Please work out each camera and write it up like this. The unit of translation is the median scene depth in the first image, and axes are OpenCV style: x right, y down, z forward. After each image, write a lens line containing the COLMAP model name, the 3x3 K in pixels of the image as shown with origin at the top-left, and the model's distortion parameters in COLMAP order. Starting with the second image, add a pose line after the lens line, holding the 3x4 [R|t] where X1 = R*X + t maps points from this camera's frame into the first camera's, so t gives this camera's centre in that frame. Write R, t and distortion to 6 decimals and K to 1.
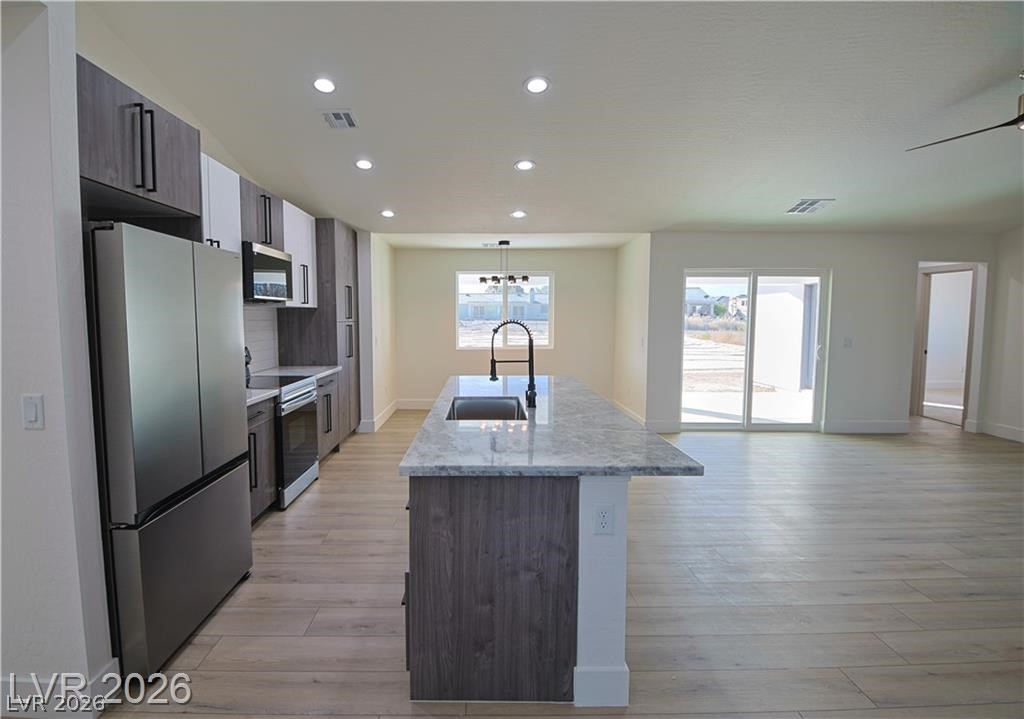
lens RADIAL K [[504.0, 0, 485.6], [0, 504.0, 353.2], [0, 0, 1]] dist [-0.000707, -0.015924]
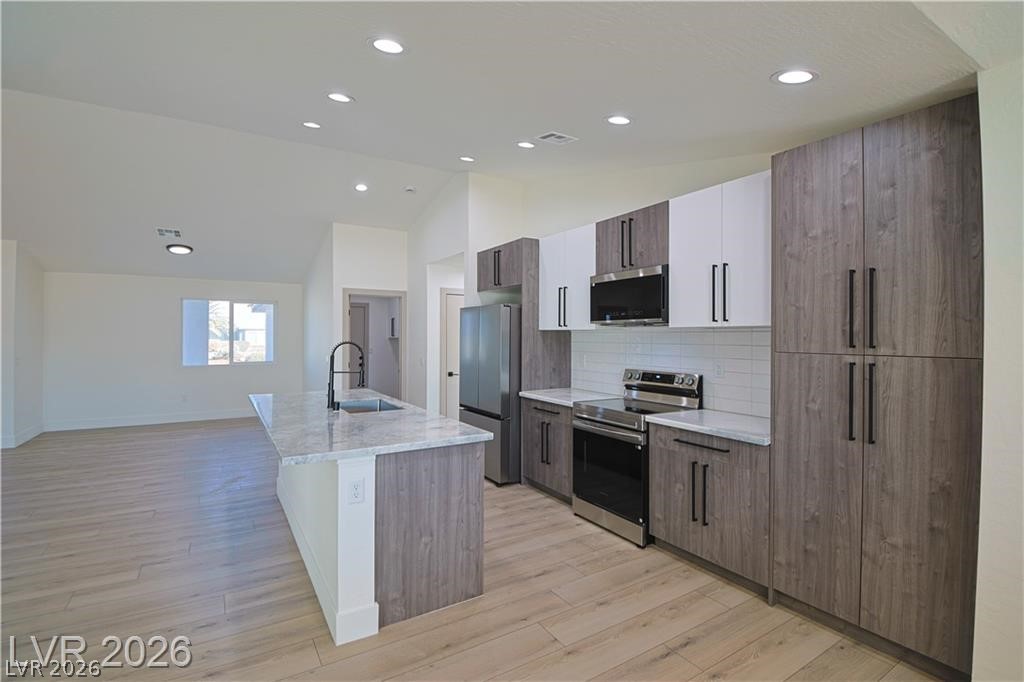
lens RADIAL K [[475.6, 0, 511.6], [0, 475.6, 335.4], [0, 0, 1]] dist [0.022737, -0.032271]
pose [[-0.850958, -0.004637, -0.525213, 0.166291], [-0.043380, 0.997165, 0.061481, -0.085269], [0.523439, 0.075101, -0.848747, 1.106529]]
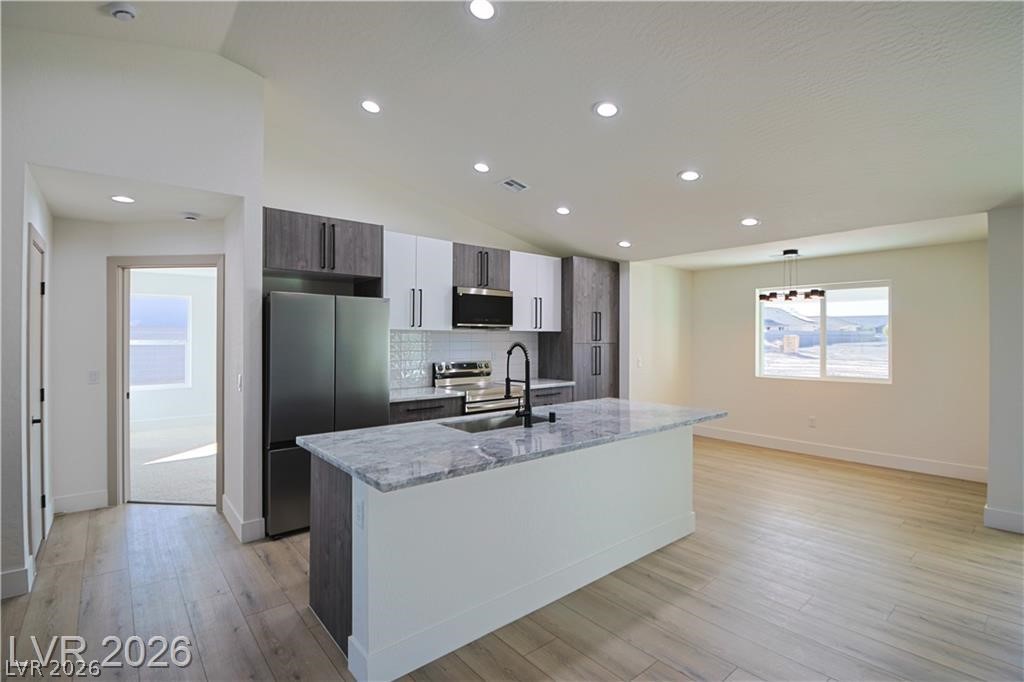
lens RADIAL K [[475.6, 0, 511.6], [0, 475.6, 335.4], [0, 0, 1]] dist [0.022737, -0.032271]
pose [[0.642344, -0.002869, -0.766411, 0.396872], [-0.058118, 0.996931, -0.052441, -0.012999], [0.764210, 0.078228, 0.640206, 0.158279]]
